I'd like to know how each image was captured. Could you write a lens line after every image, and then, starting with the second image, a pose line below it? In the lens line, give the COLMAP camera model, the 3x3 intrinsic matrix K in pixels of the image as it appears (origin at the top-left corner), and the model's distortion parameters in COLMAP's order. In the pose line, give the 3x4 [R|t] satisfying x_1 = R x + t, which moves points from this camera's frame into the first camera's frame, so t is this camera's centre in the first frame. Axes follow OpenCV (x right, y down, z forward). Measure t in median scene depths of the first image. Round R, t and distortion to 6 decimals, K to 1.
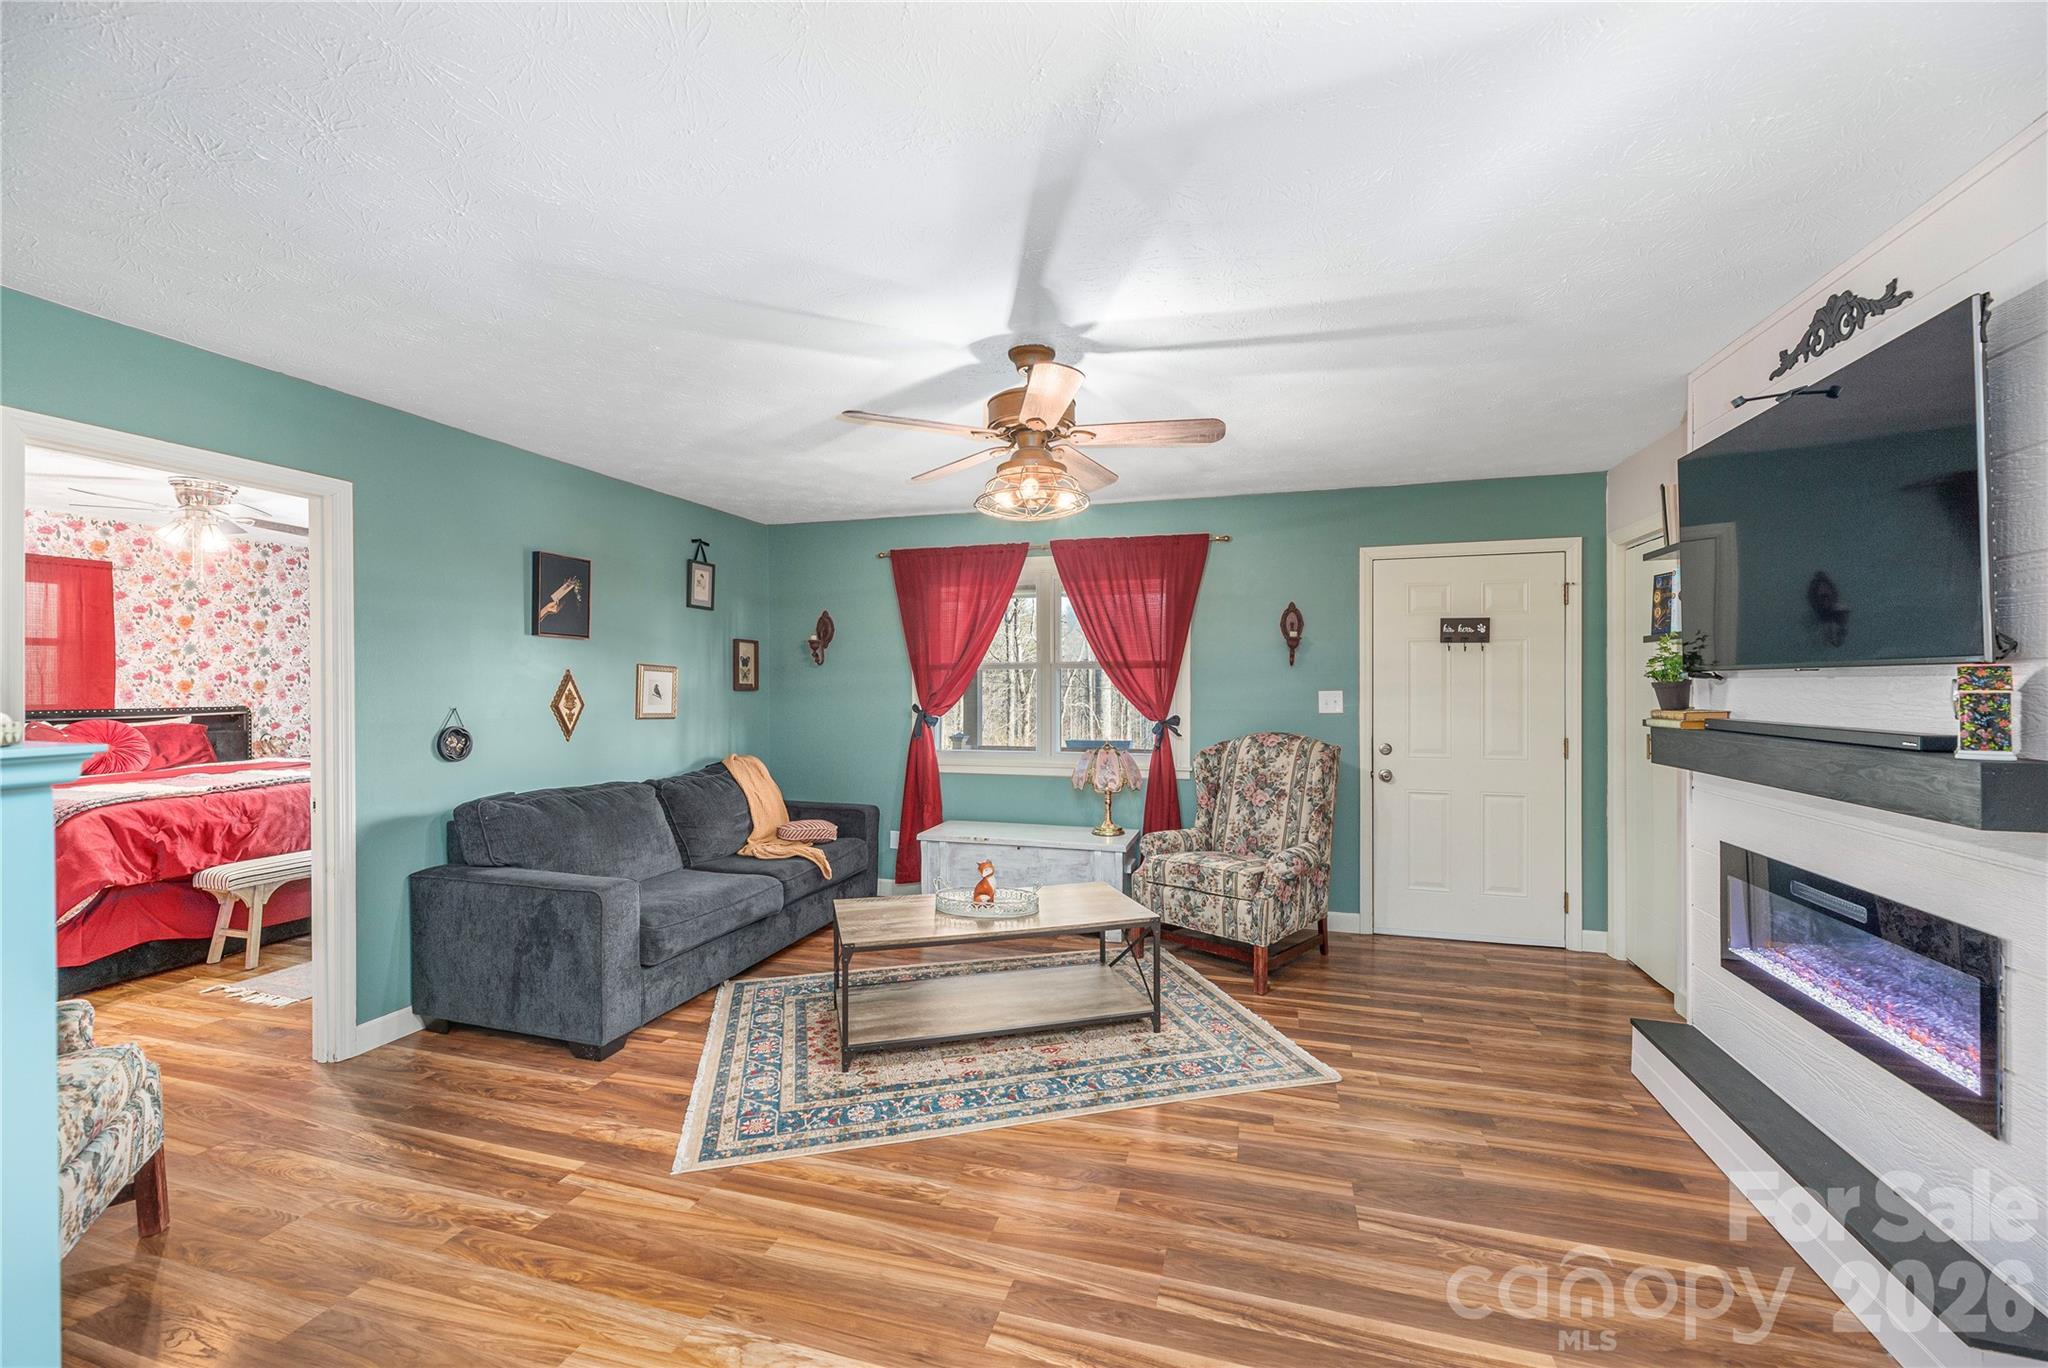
lens RADIAL K [[855.1, 0, 1014.1], [0, 855.1, 676.5], [0, 0, 1]] dist [0.000907, 0.000271]
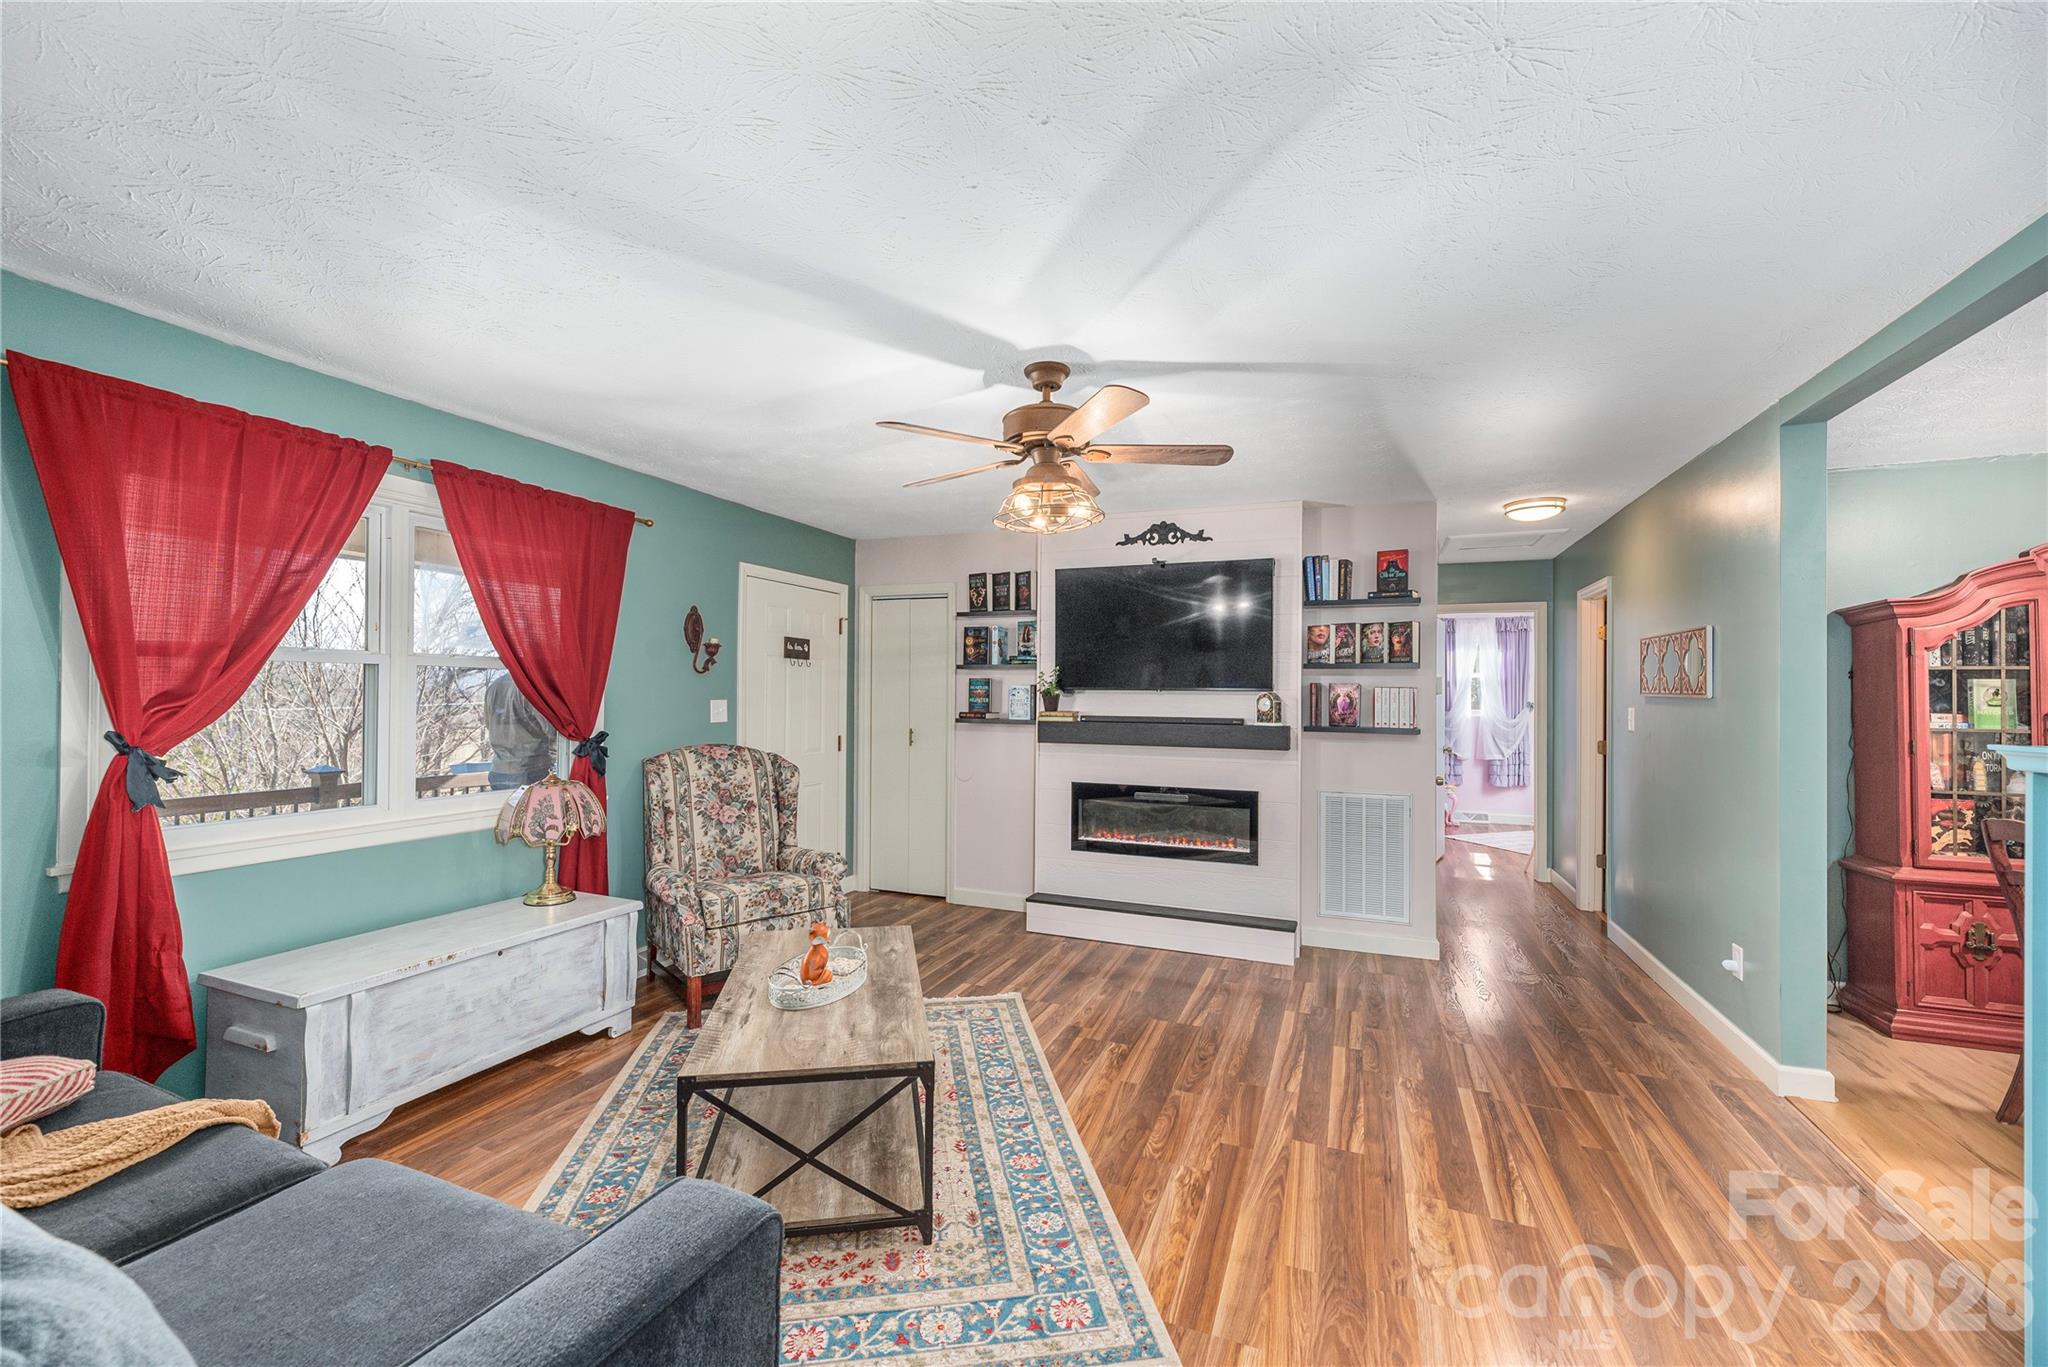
lens RADIAL K [[819.0, 0, 1060.3], [0, 819.0, 680.3], [0, 0, 1]] dist [0.001618, 0.000096]
pose [[0.061627, 0.020885, 0.997881, -0.827639], [-0.019766, 0.999611, -0.019701, 0.007432], [-0.997904, -0.018510, 0.062016, 0.808583]]
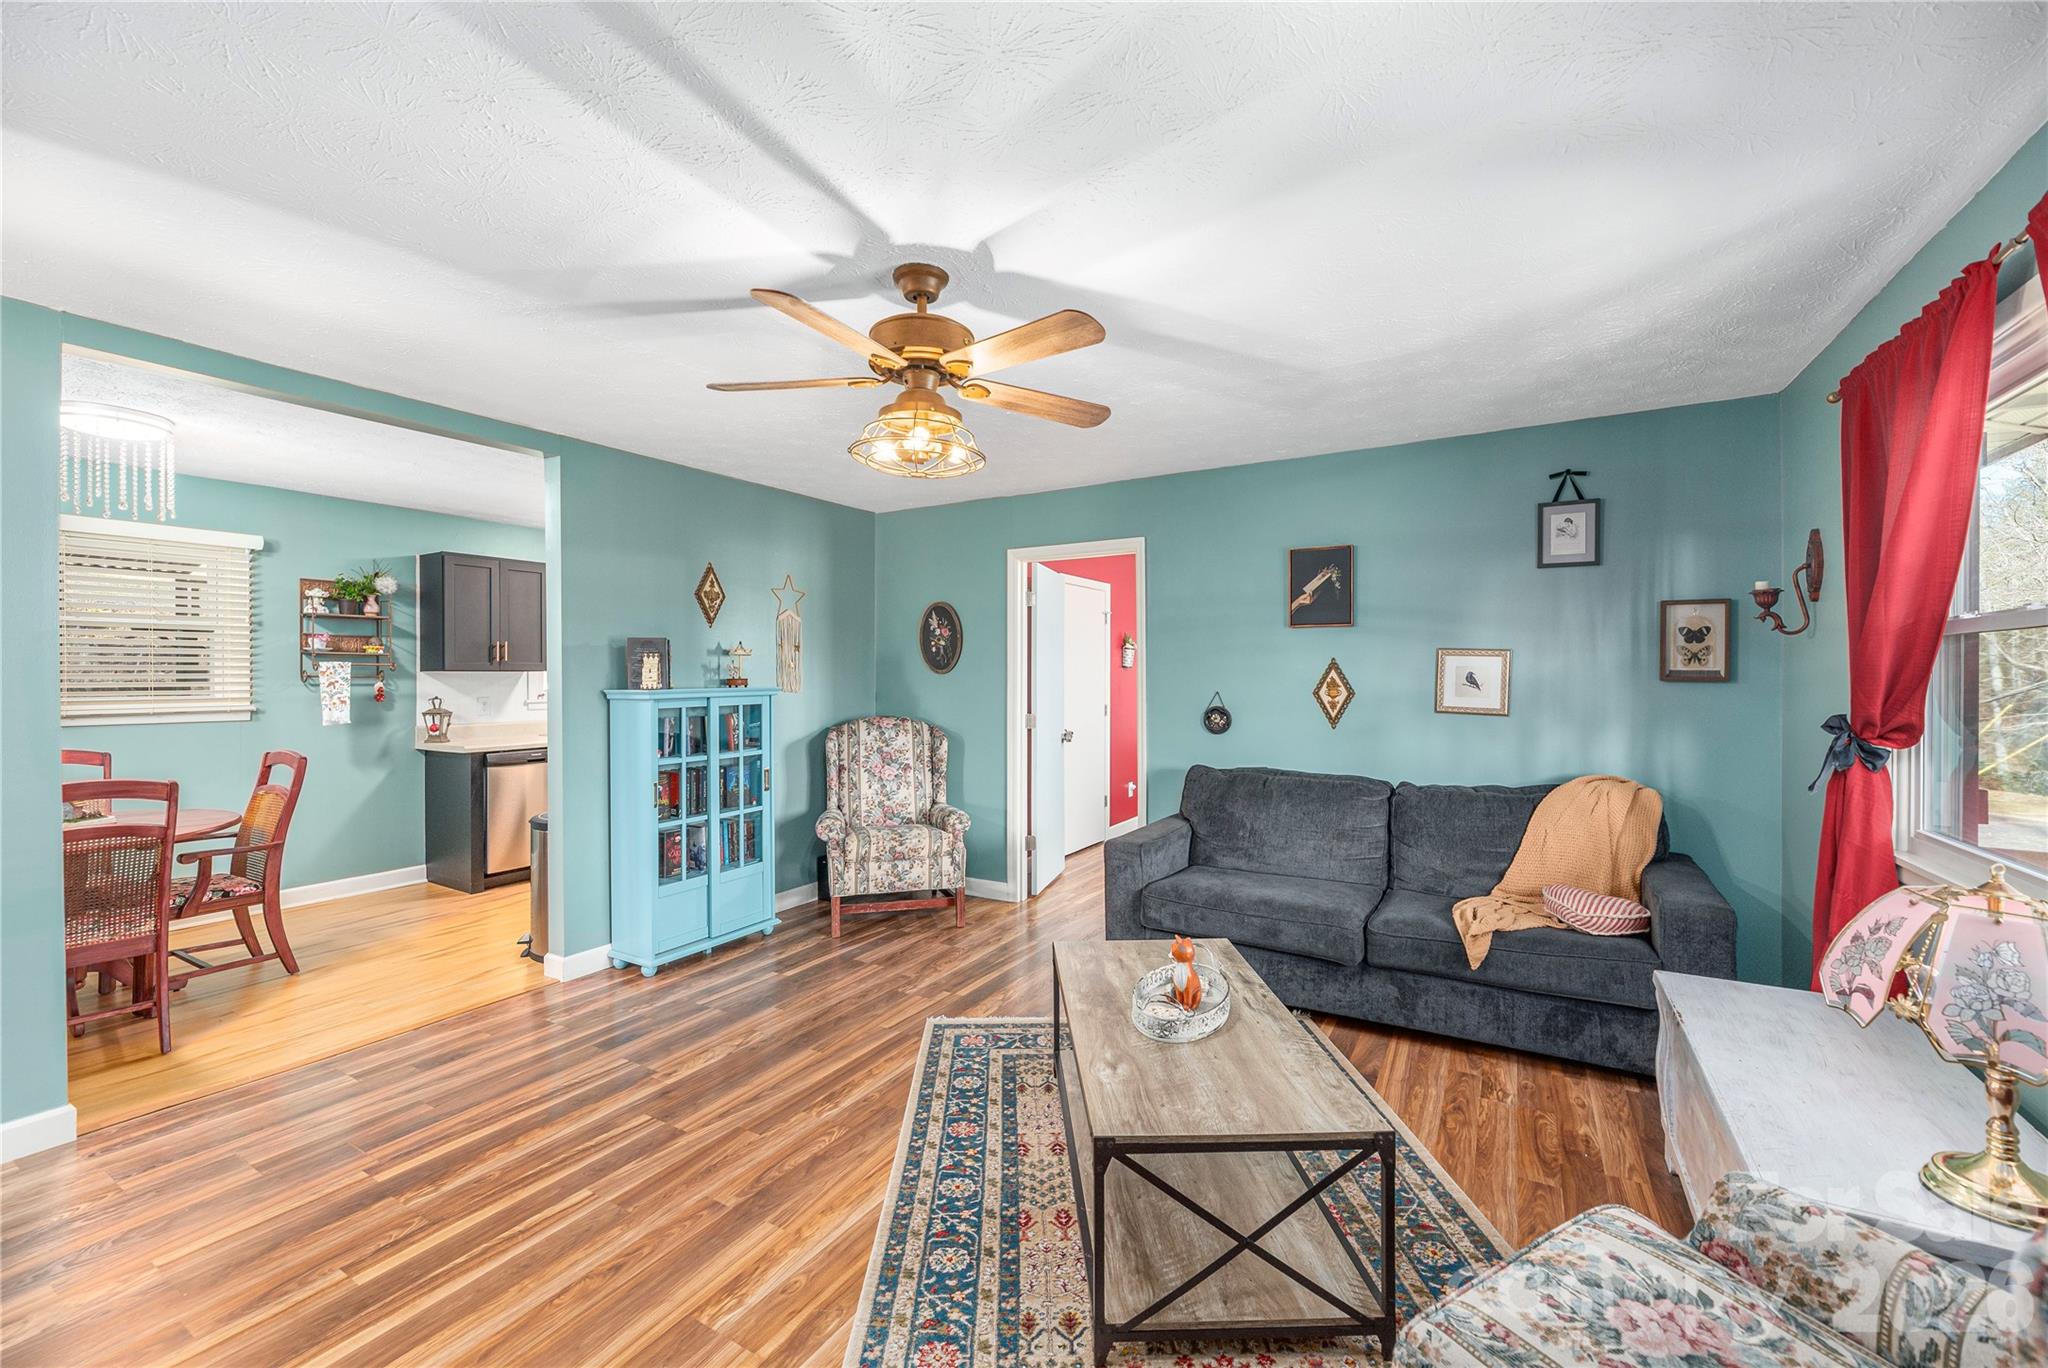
lens RADIAL K [[855.1, 0, 1014.1], [0, 855.1, 676.5], [0, 0, 1]] dist [0.000907, 0.000271]
pose [[-0.265215, 0.009365, -0.964144, 0.700842], [0.015002, 0.999872, 0.005585, 0.003467], [0.964072, -0.012983, -0.265322, 1.146505]]
